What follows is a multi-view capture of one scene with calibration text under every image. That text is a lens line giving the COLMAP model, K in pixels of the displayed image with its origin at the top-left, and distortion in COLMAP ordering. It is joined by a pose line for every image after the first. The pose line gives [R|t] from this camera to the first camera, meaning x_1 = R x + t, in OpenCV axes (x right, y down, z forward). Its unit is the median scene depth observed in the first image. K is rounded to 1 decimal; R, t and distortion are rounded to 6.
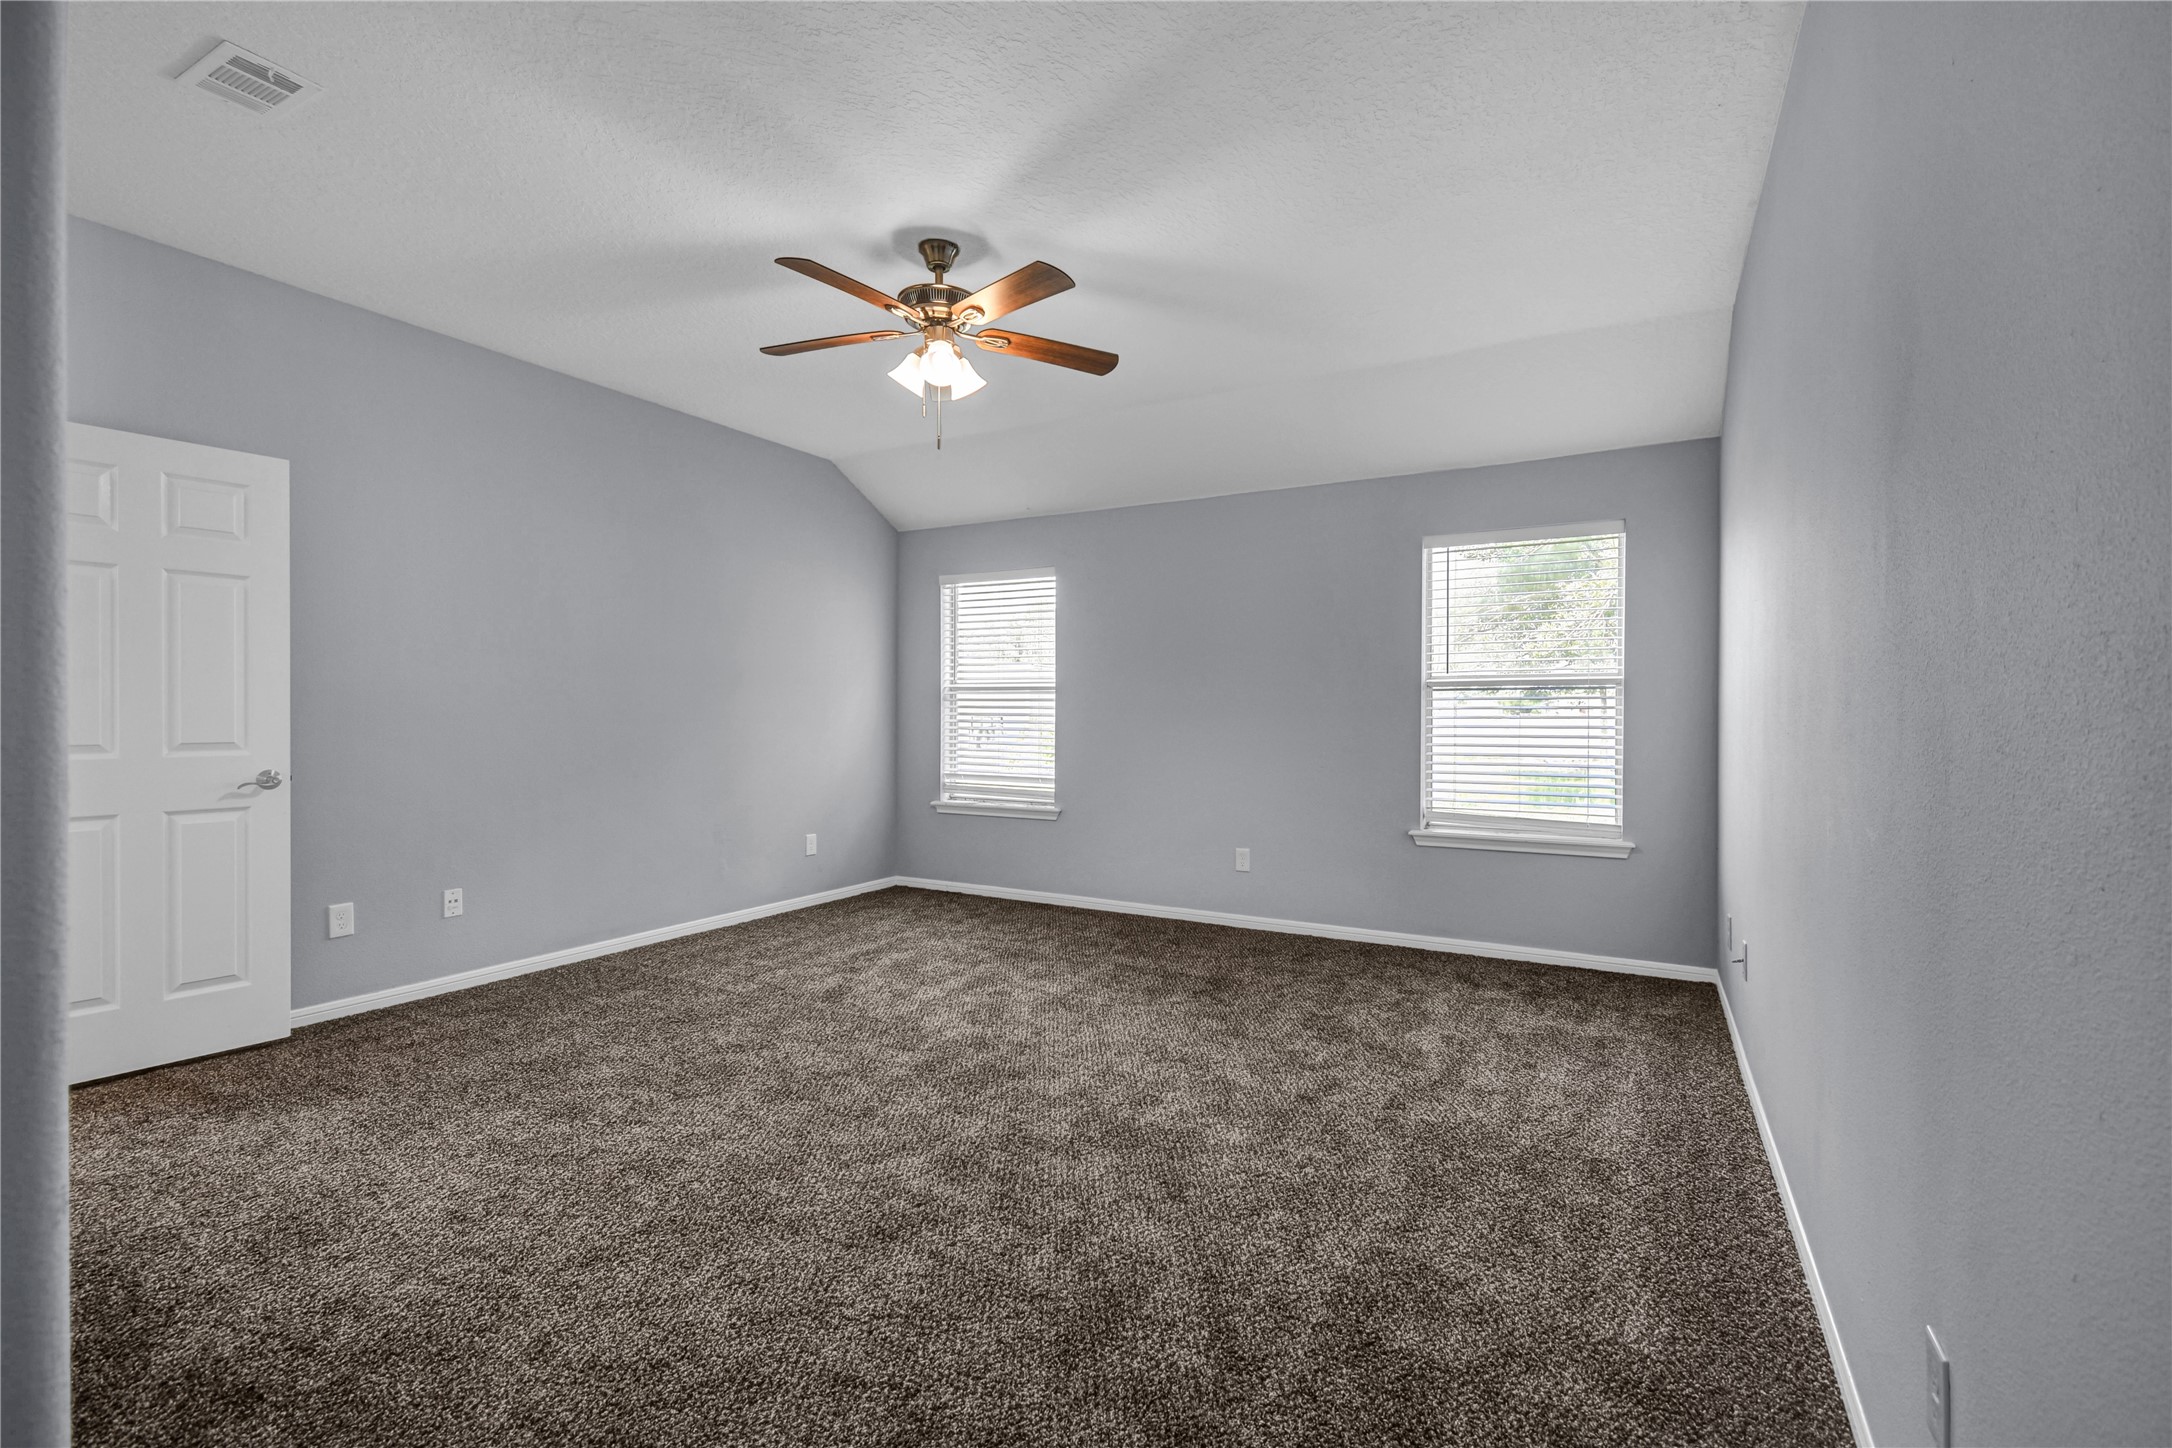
lens RADIAL K [[960.9, 0, 1096.2], [0, 960.9, 744.2], [0, 0, 1]] dist [0.001943, 0.000294]
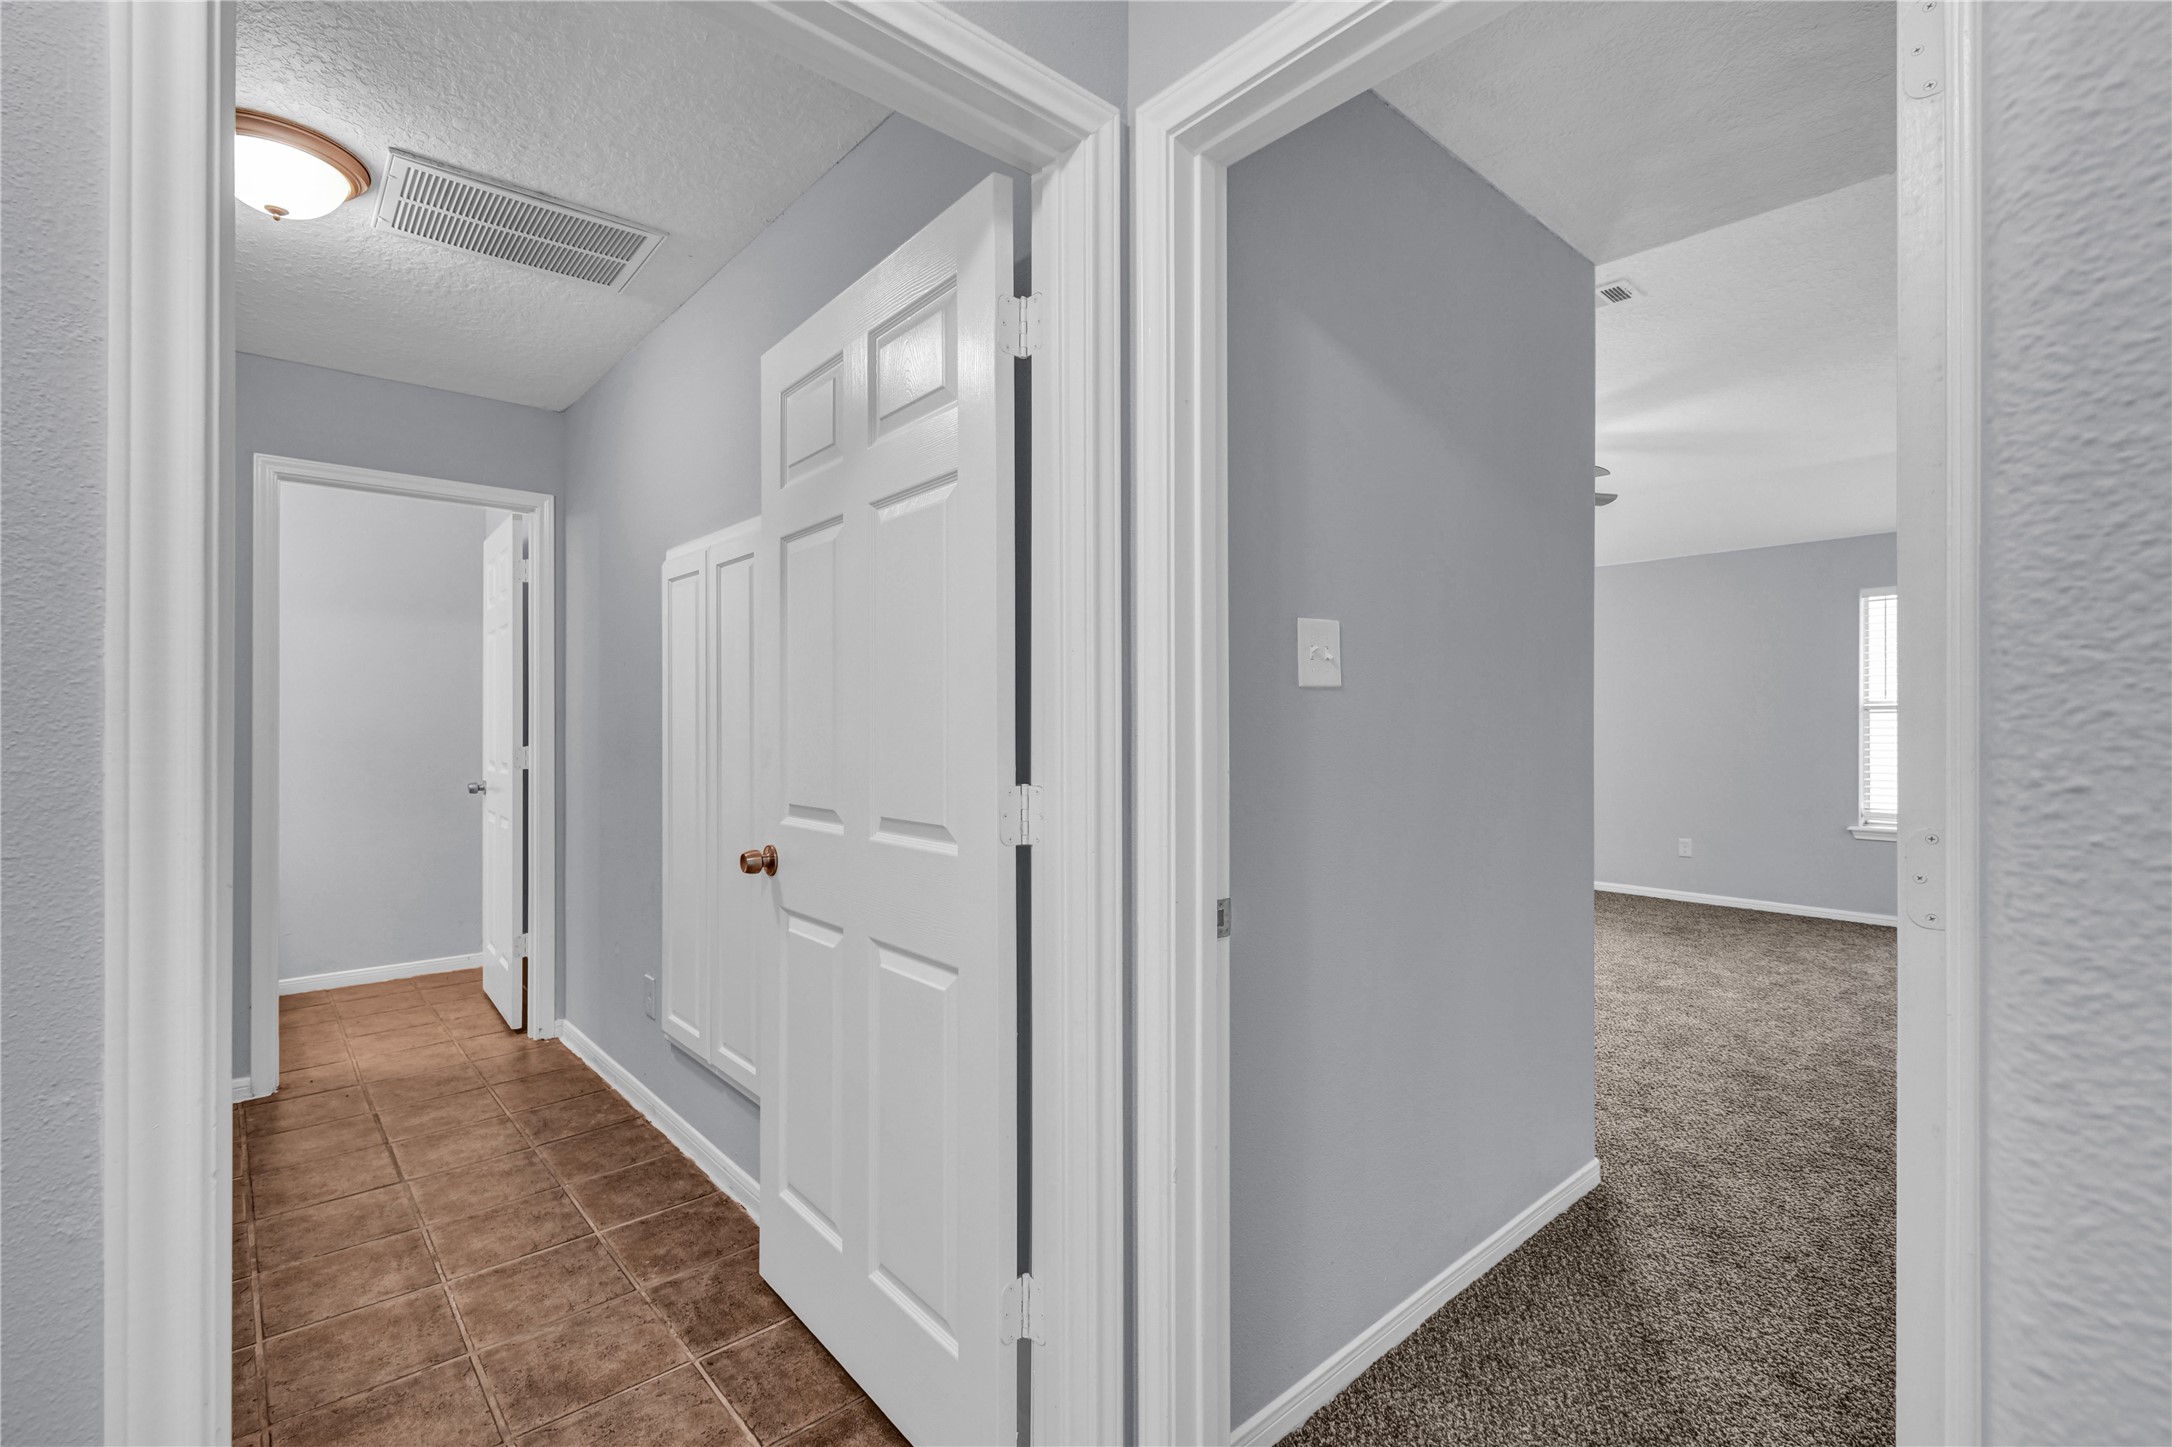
lens RADIAL K [[960.9, 0, 1088.5], [0, 960.9, 720.5], [0, 0, 1]] dist [0.001943, 0.000294]
pose [[0.944275, 0.006200, -0.329099, -0.194871], [-0.018361, 0.999258, -0.033856, 0.014302], [0.328645, 0.038012, 0.943688, -0.504508]]
